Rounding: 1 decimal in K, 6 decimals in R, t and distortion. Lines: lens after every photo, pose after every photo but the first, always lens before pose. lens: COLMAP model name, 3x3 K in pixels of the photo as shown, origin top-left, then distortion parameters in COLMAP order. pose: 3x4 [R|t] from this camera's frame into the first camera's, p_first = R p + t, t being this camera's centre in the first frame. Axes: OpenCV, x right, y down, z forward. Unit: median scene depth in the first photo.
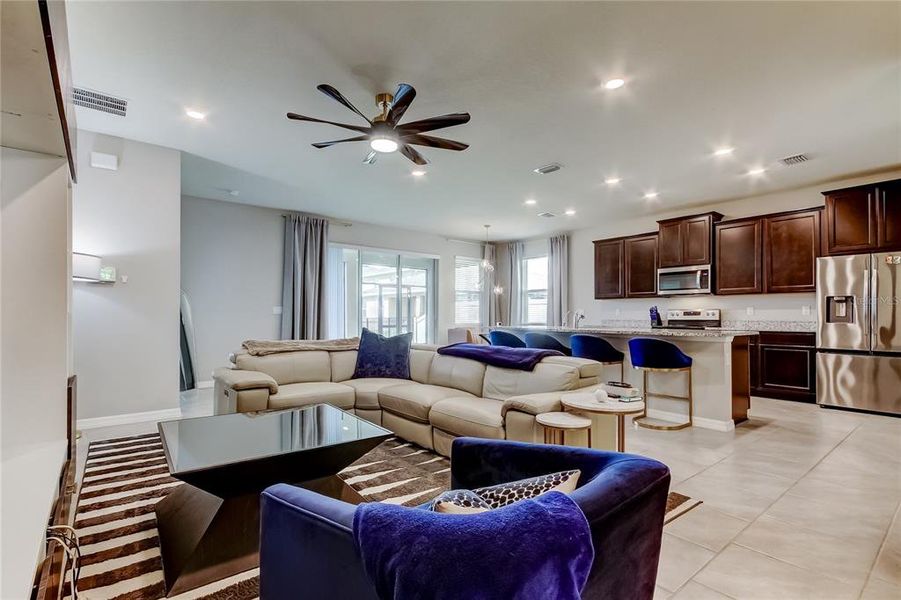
lens RADIAL K [[425.2, 0, 446.8], [0, 425.2, 310.0], [0, 0, 1]] dist [0.017284, -0.000084]
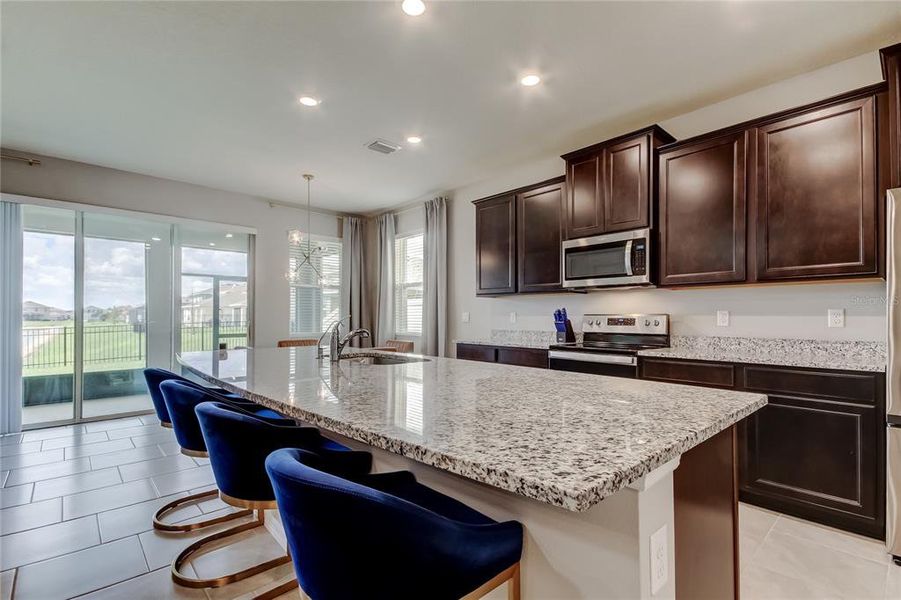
lens RADIAL K [[414.8, 0, 456.0], [0, 414.8, 311.5], [0, 0, 1]] dist [0.011691, -0.000289]
pose [[0.997642, -0.001301, 0.068621, 0.342996], [0.001151, 0.999997, 0.002225, -0.006777], [-0.068624, -0.002140, 0.997640, 0.506444]]
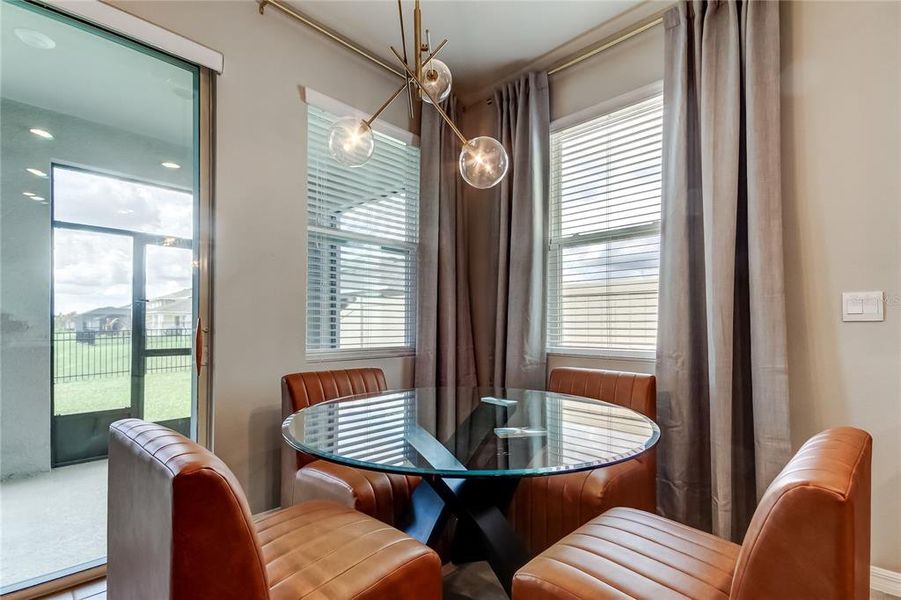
lens RADIAL K [[419.5, 0, 450.5], [0, 419.5, 321.9], [0, 0, 1]] dist [0.076419, 0.000333]
pose [[0.991853, 0.012305, 0.126794, 0.114567], [-0.012215, 0.999924, -0.001486, 0.016642], [-0.126802, -0.000075, 0.991928, 1.083069]]
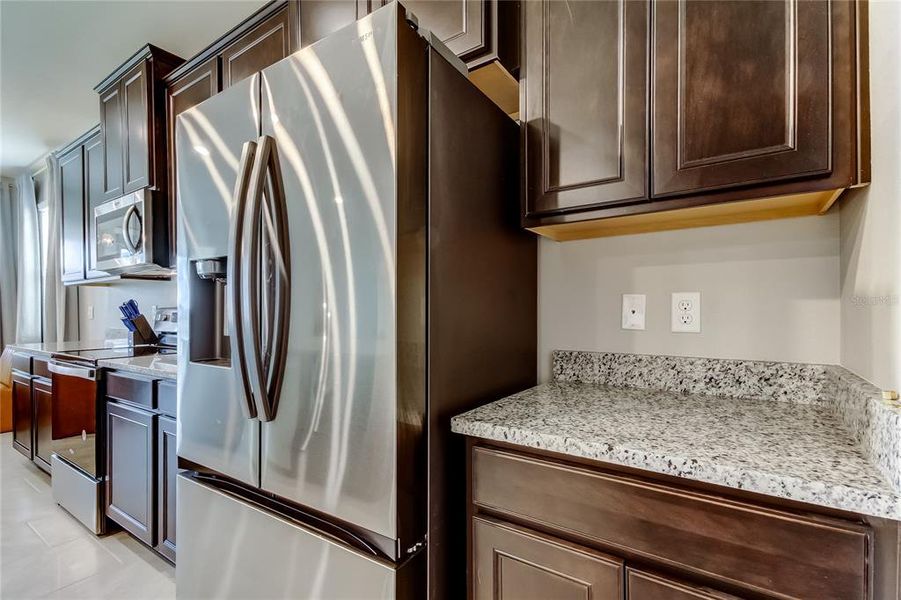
lens RADIAL K [[414.8, 0, 456.0], [0, 414.8, 311.5], [0, 0, 1]] dist [0.011691, -0.000289]
pose [[0.953581, -0.013793, 0.300819, 0.755703], [0.008432, 0.999782, 0.019112, -0.002890], [-0.301017, -0.015688, 0.953490, 0.560883]]
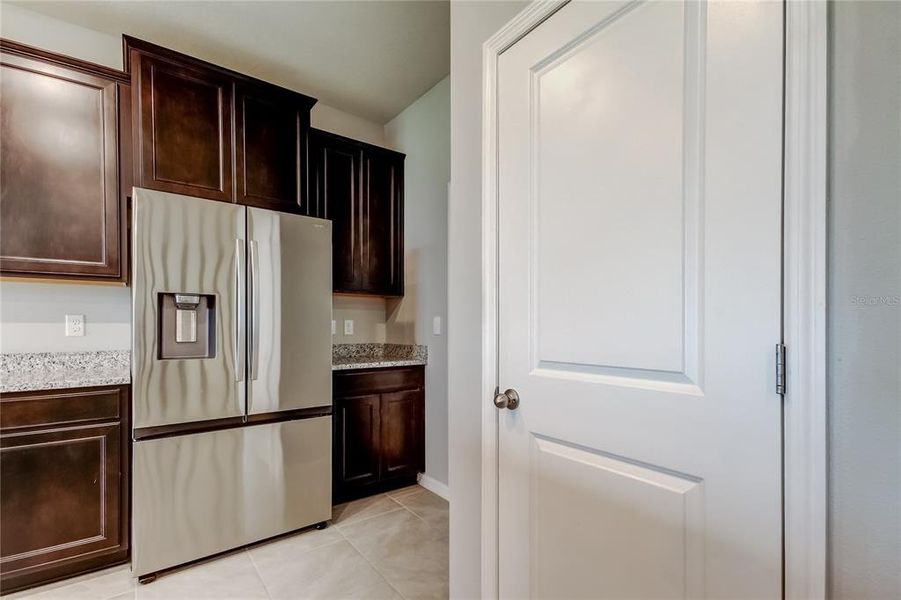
lens RADIAL K [[424.8, 0, 458.5], [0, 424.8, 328.6], [0, 0, 1]] dist [0.000536, -0.000674]
pose [[0.016062, -0.014287, 0.999769, 0.394639], [-0.013972, 0.999797, 0.014512, -0.006084], [-0.999773, -0.014202, 0.015860, 0.566234]]
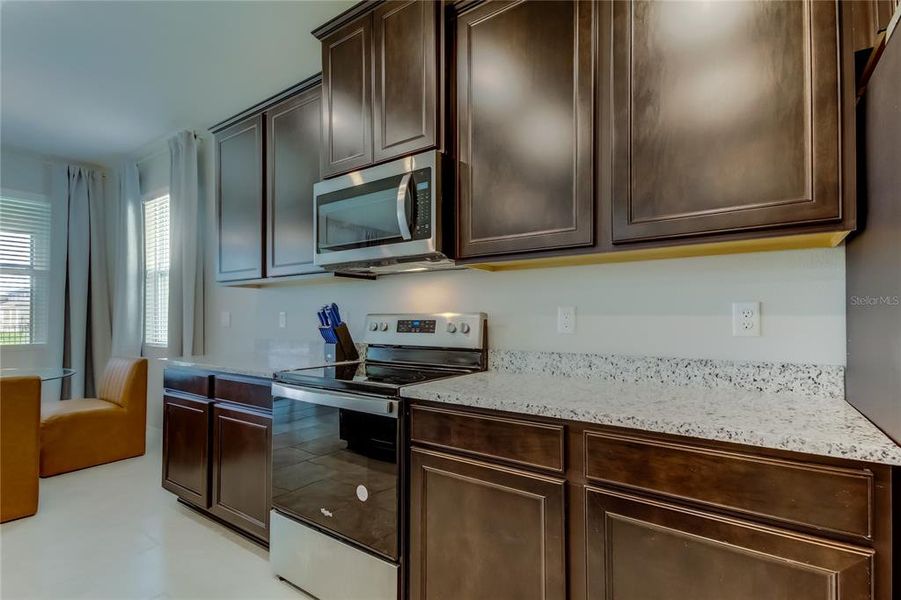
lens RADIAL K [[425.2, 0, 446.8], [0, 425.2, 310.0], [0, 0, 1]] dist [0.017284, -0.000084]
pose [[0.961739, -0.000031, 0.273966, 0.541848], [0.001385, 0.999988, -0.004749, -0.002564], [-0.273962, 0.004947, 0.961728, 0.729053]]
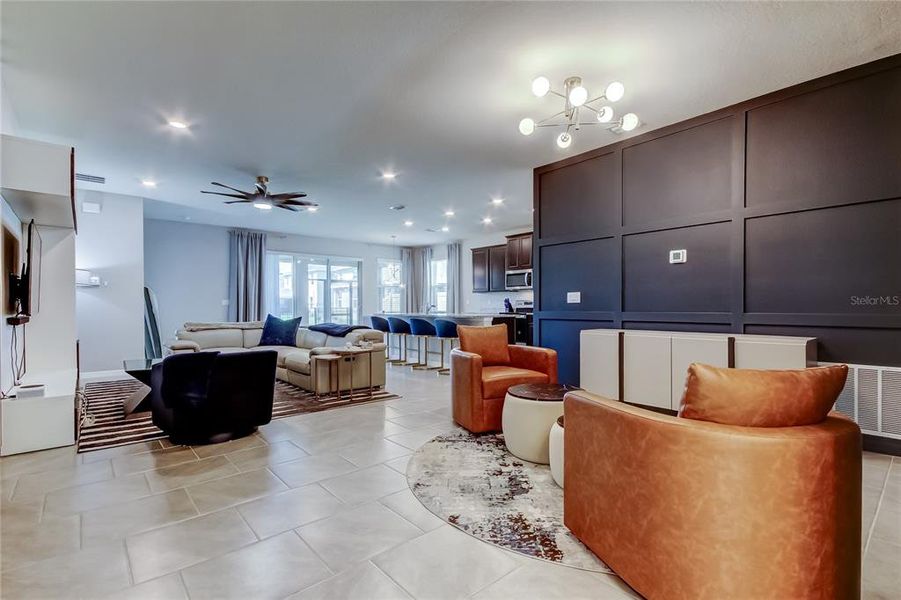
lens RADIAL K [[420.5, 0, 453.9], [0, 420.5, 310.1], [0, 0, 1]] dist [0.015855, -0.000310]
pose [[0.999305, -0.006224, 0.036757, 0.297874], [0.005290, 0.999662, 0.025455, -0.006111], [-0.036903, -0.025243, 0.999000, -0.388928]]
